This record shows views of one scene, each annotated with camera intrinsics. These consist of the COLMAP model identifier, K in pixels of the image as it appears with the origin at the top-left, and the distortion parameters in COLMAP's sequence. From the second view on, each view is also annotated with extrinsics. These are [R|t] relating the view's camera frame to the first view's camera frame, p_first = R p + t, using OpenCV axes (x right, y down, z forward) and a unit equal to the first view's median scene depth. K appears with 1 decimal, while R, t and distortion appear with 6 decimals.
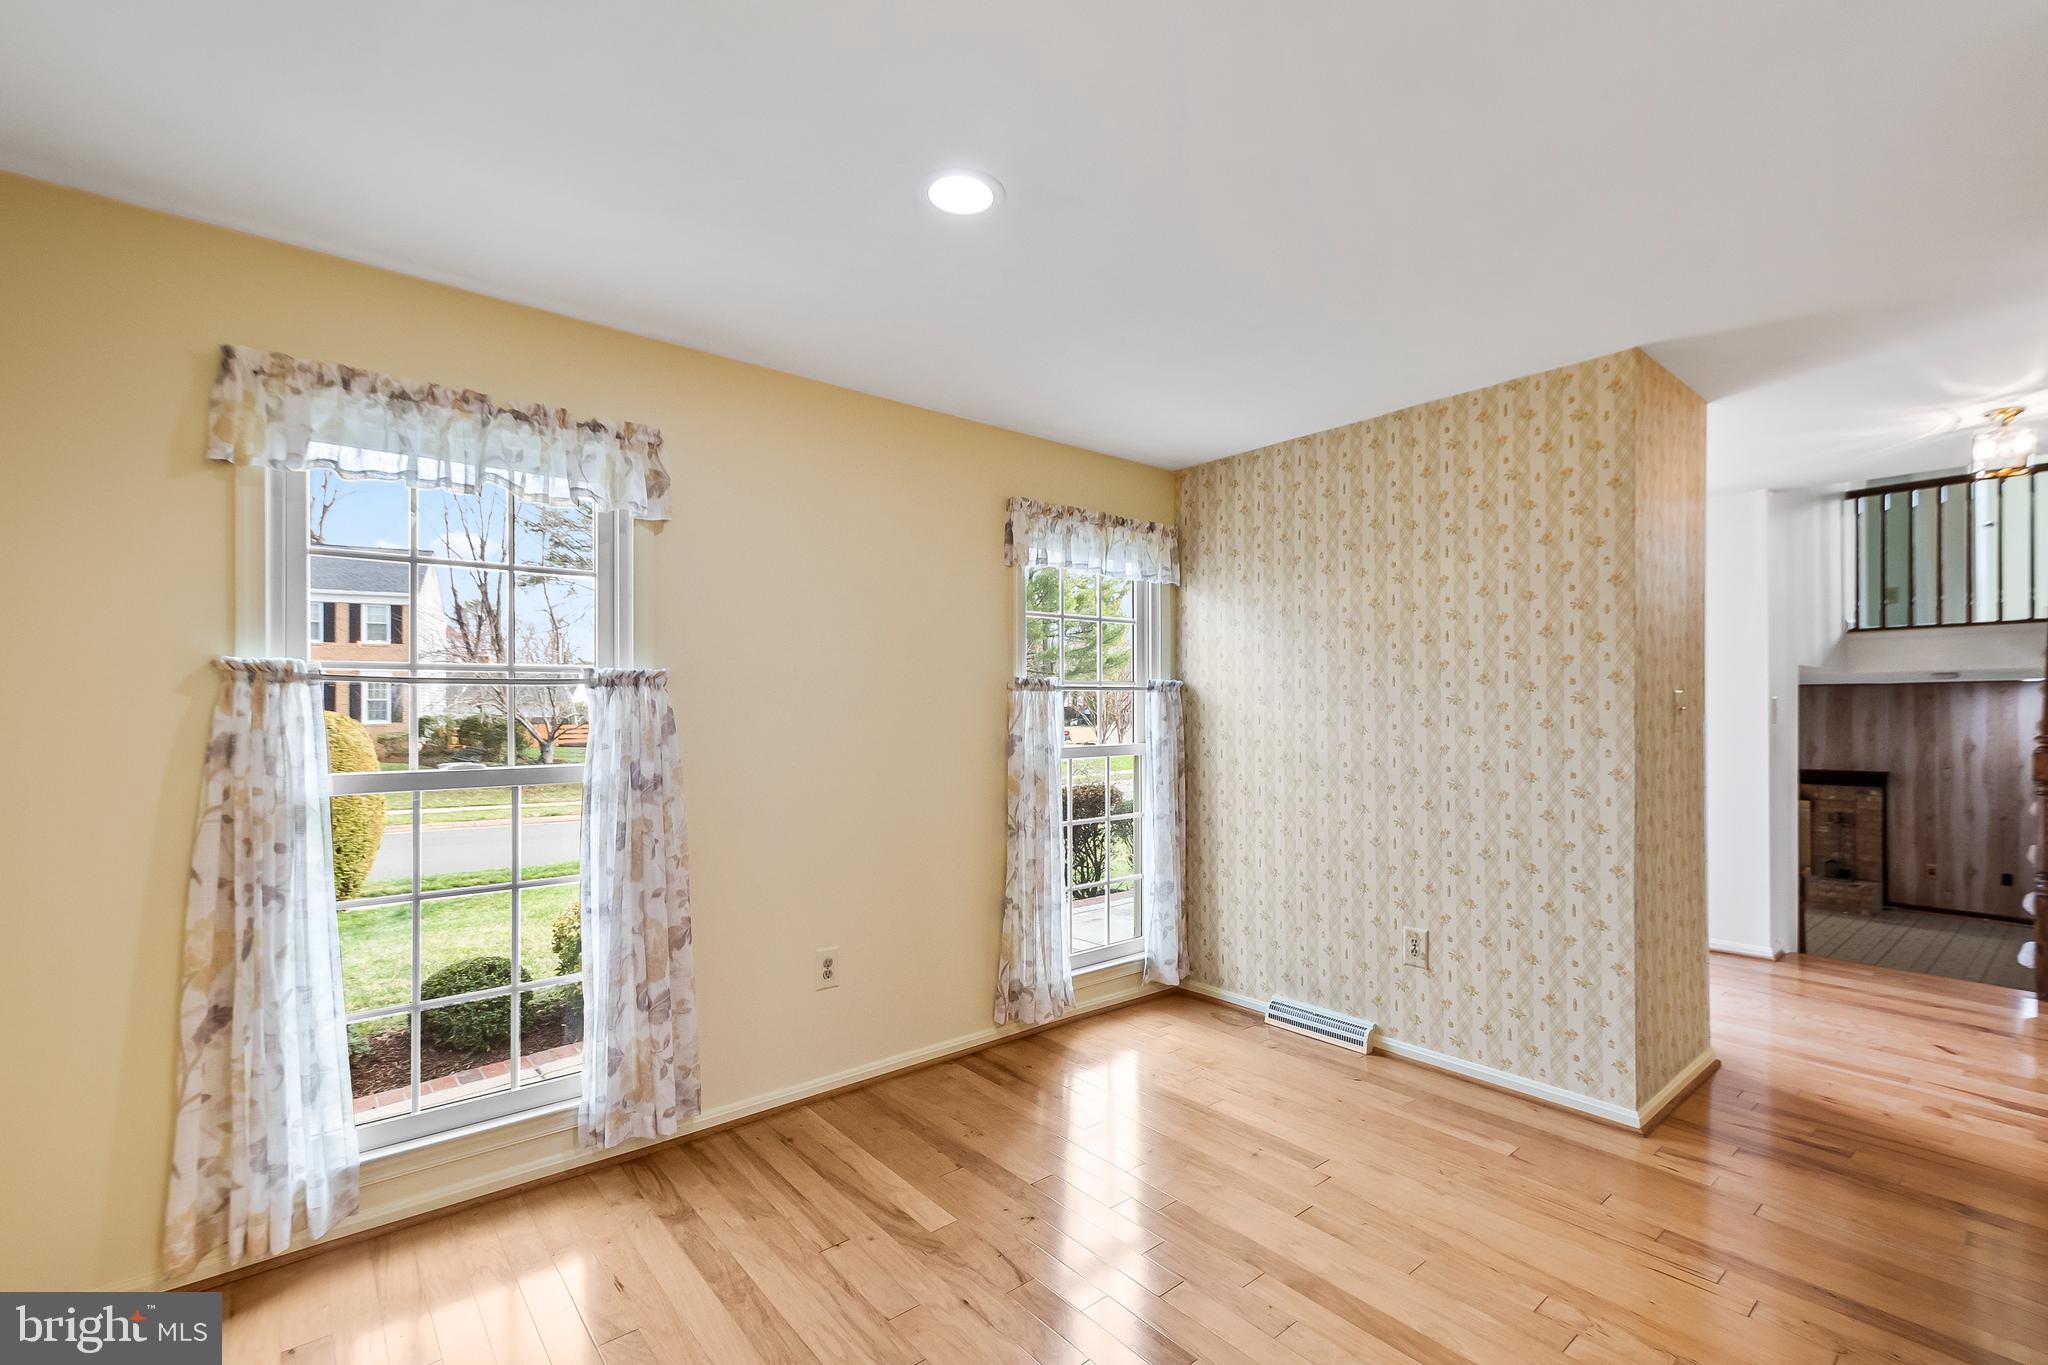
lens RADIAL K [[903.3, 0, 1025.9], [0, 903.3, 698.9], [0, 0, 1]] dist [0.008060, -0.001763]
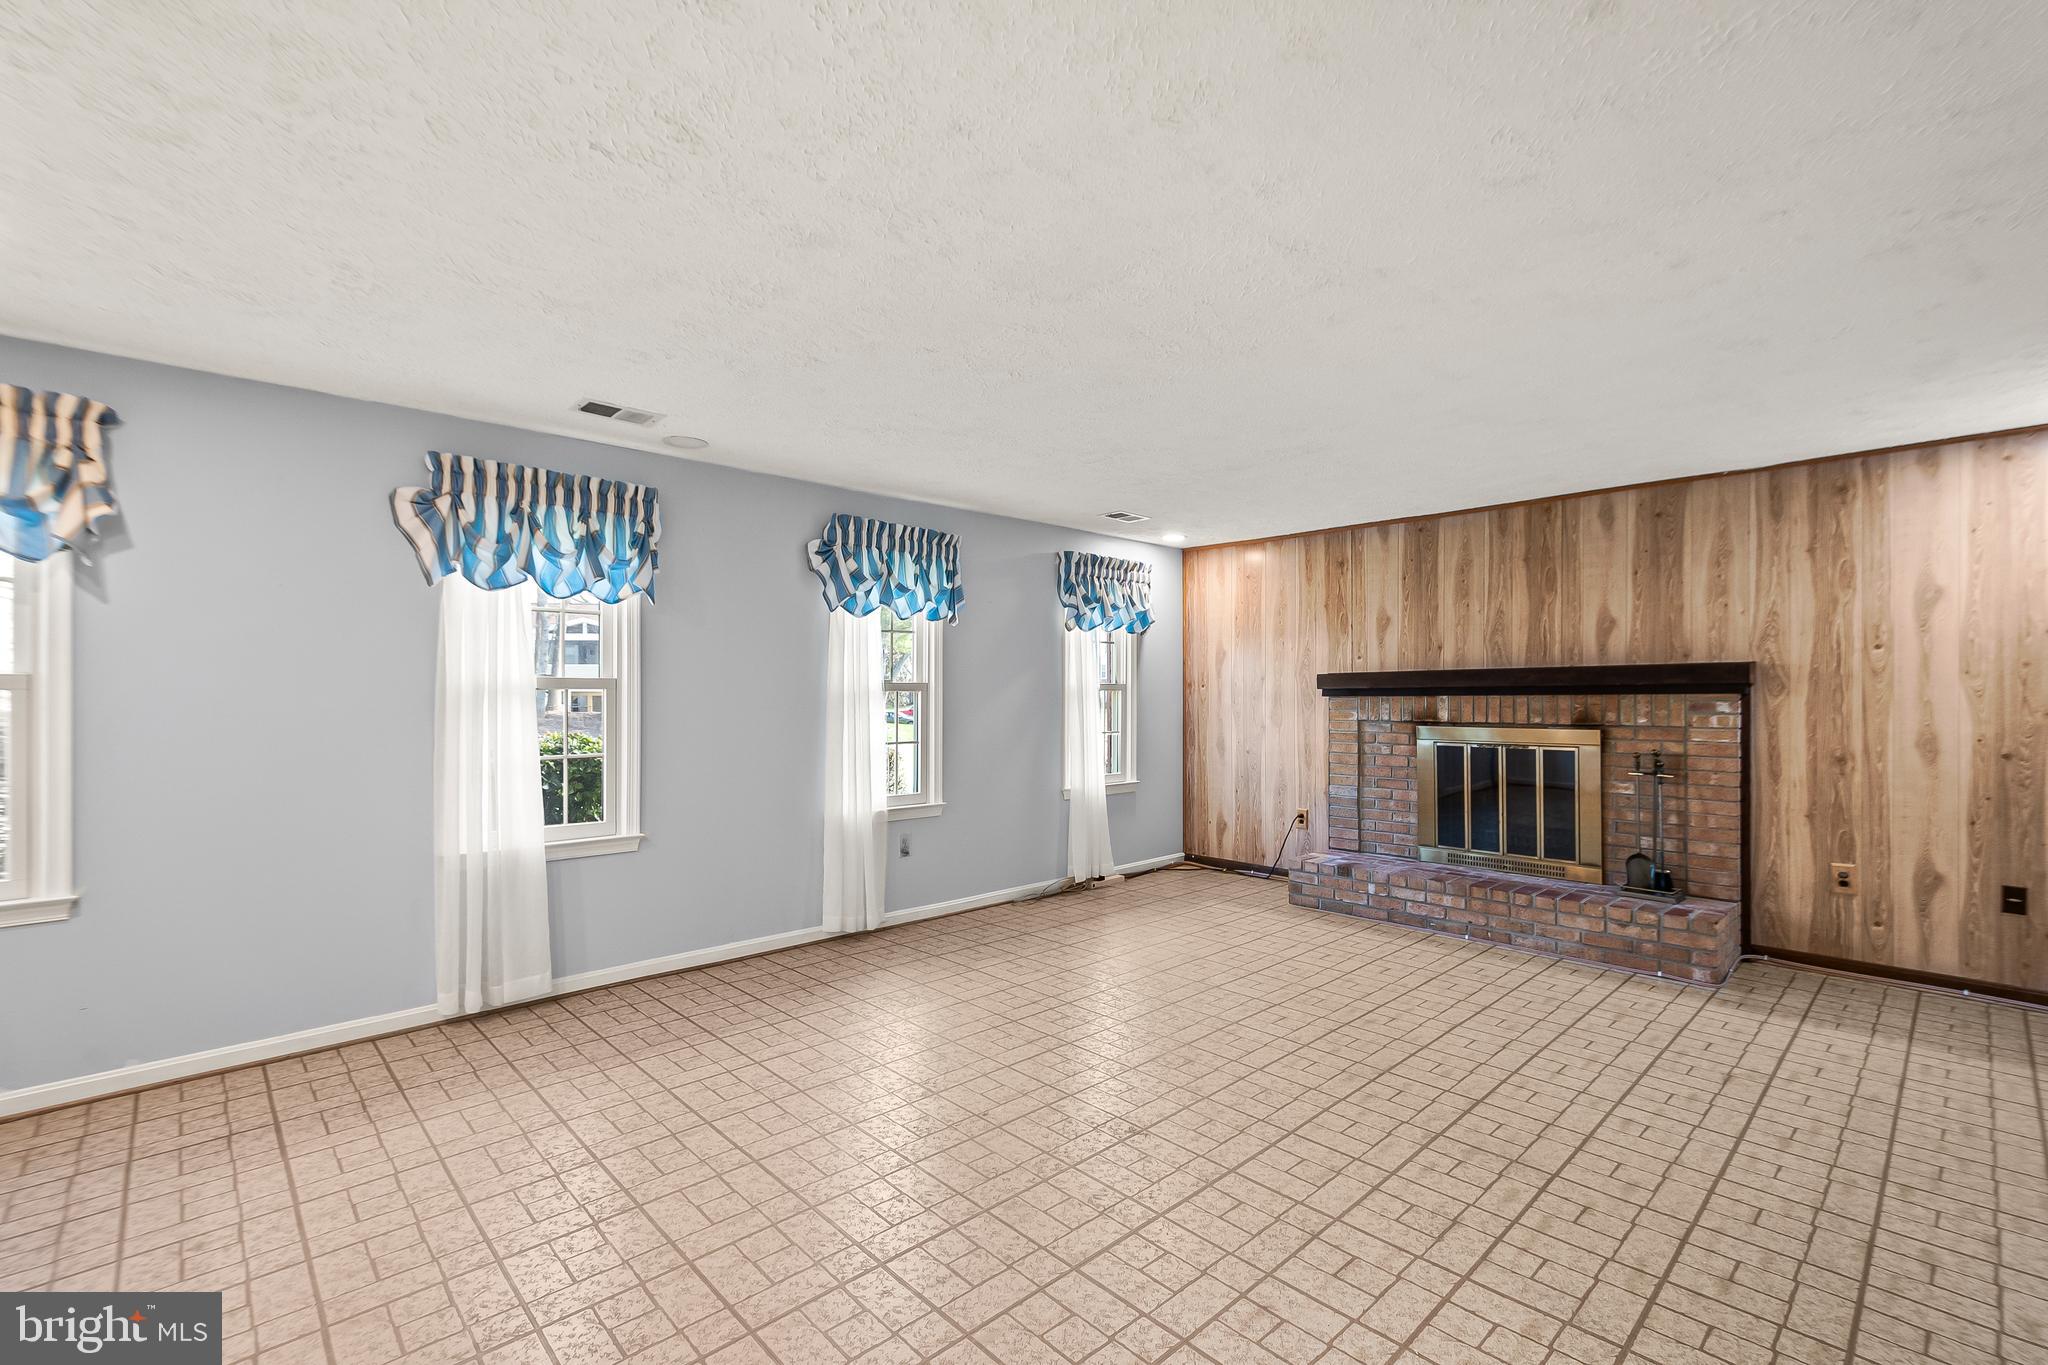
lens RADIAL K [[903.3, 0, 1010.5], [0, 903.3, 686.7], [0, 0, 1]] dist [0.008060, -0.001763]
pose [[0.998123, 0.008866, 0.060602, 0.573386], [-0.008738, 0.999959, -0.002387, 0.102219], [-0.060621, 0.001853, 0.998159, 0.592767]]
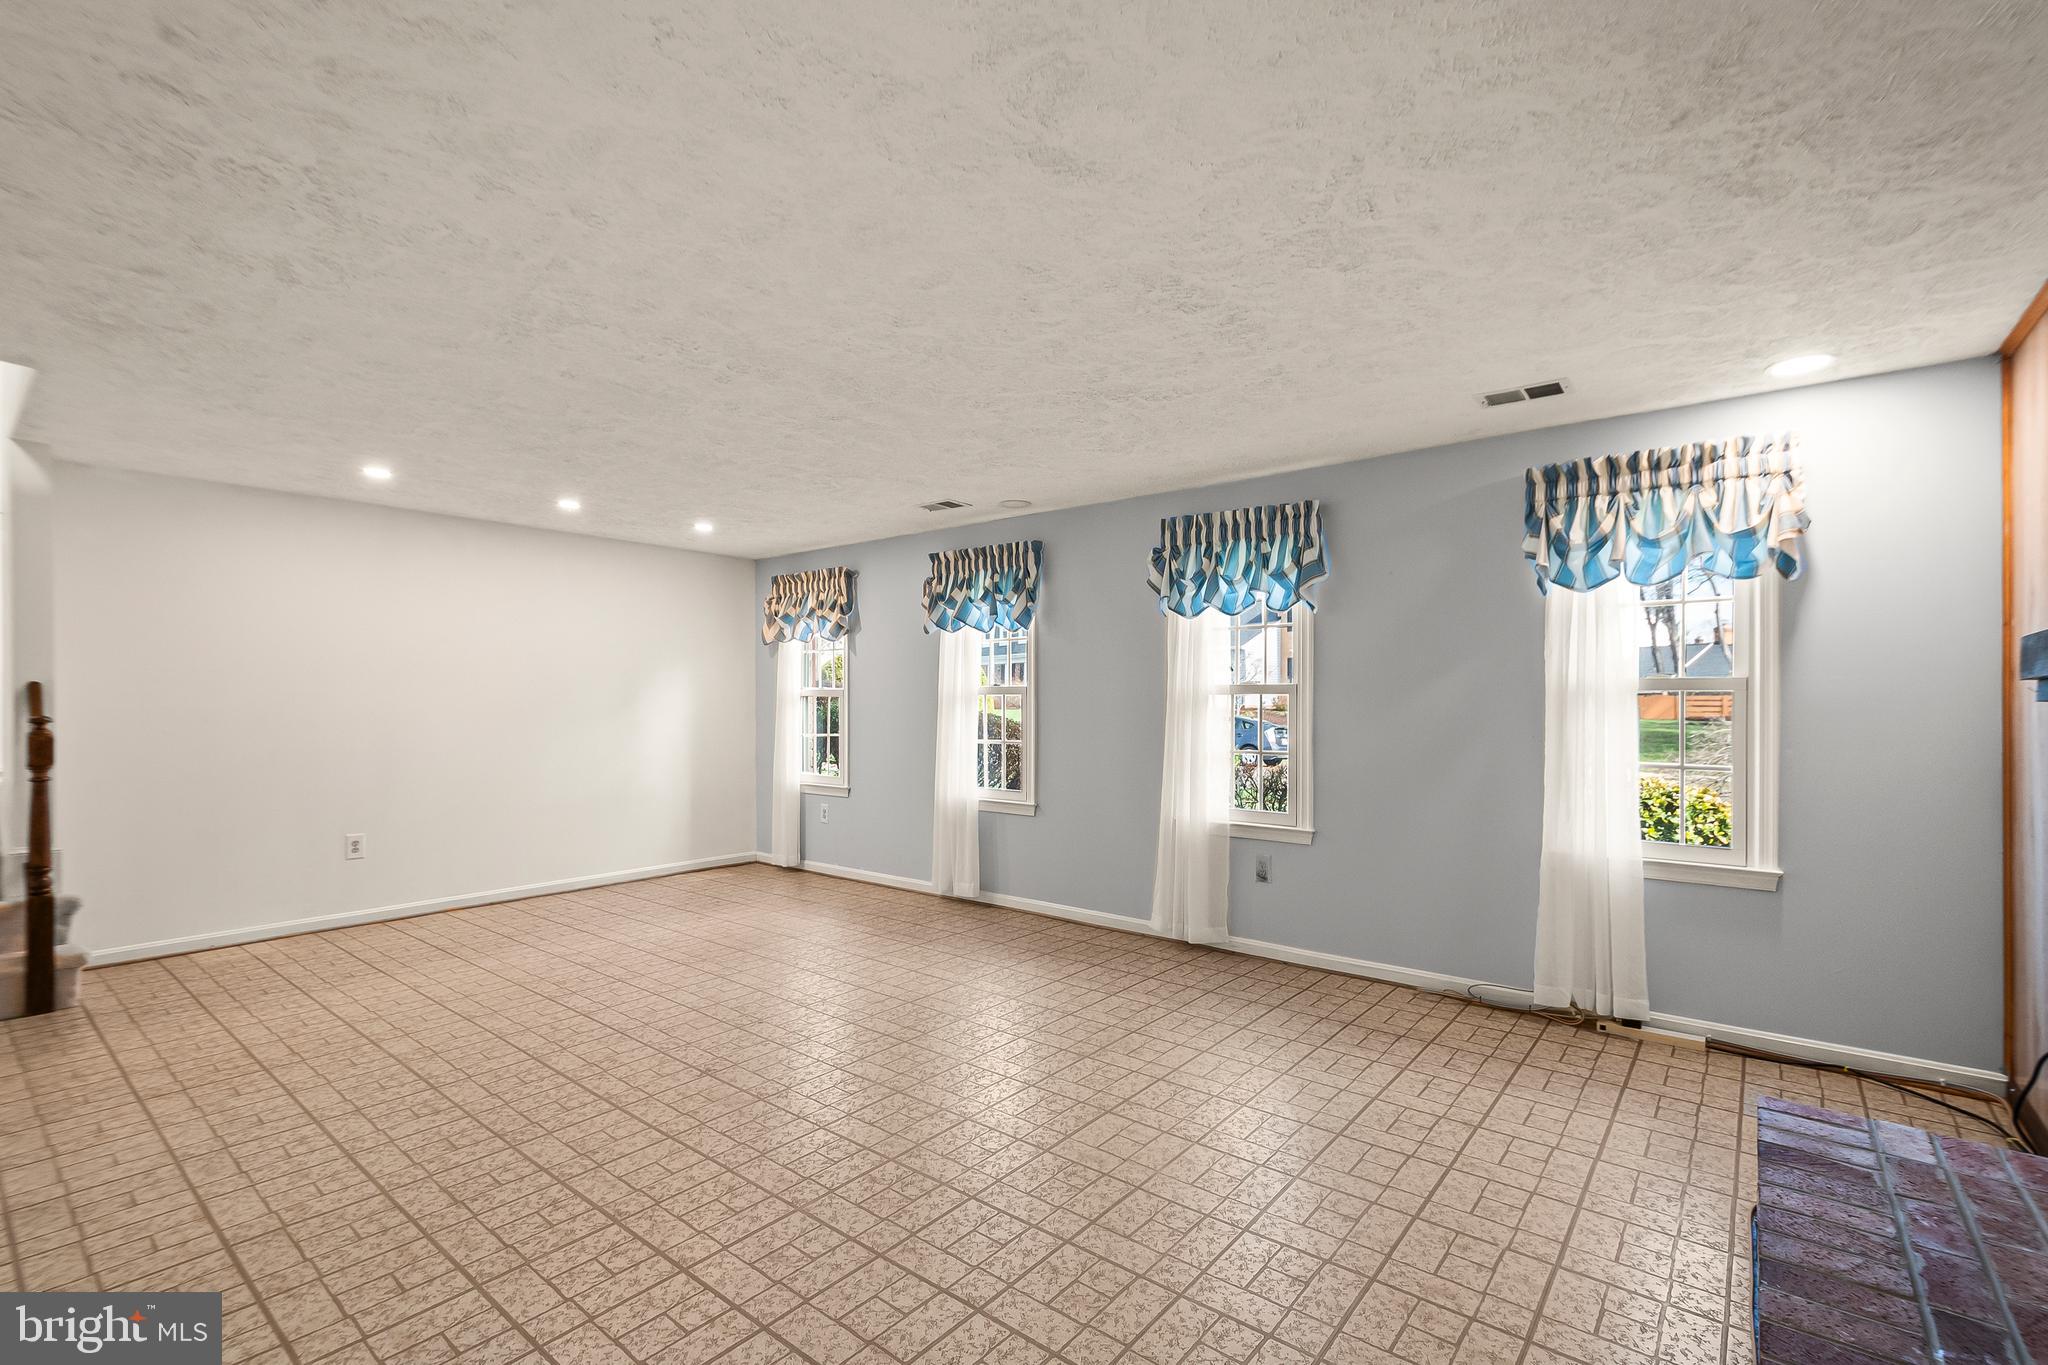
lens RADIAL K [[903.3, 0, 1069.4], [0, 903.3, 687.1], [0, 0, 1]] dist [0.008060, -0.001763]
pose [[0.218880, -0.003842, -0.975744, 1.000784], [0.005850, 0.999979, -0.002625, 0.101088], [0.975734, -0.005134, 0.218898, 0.944791]]
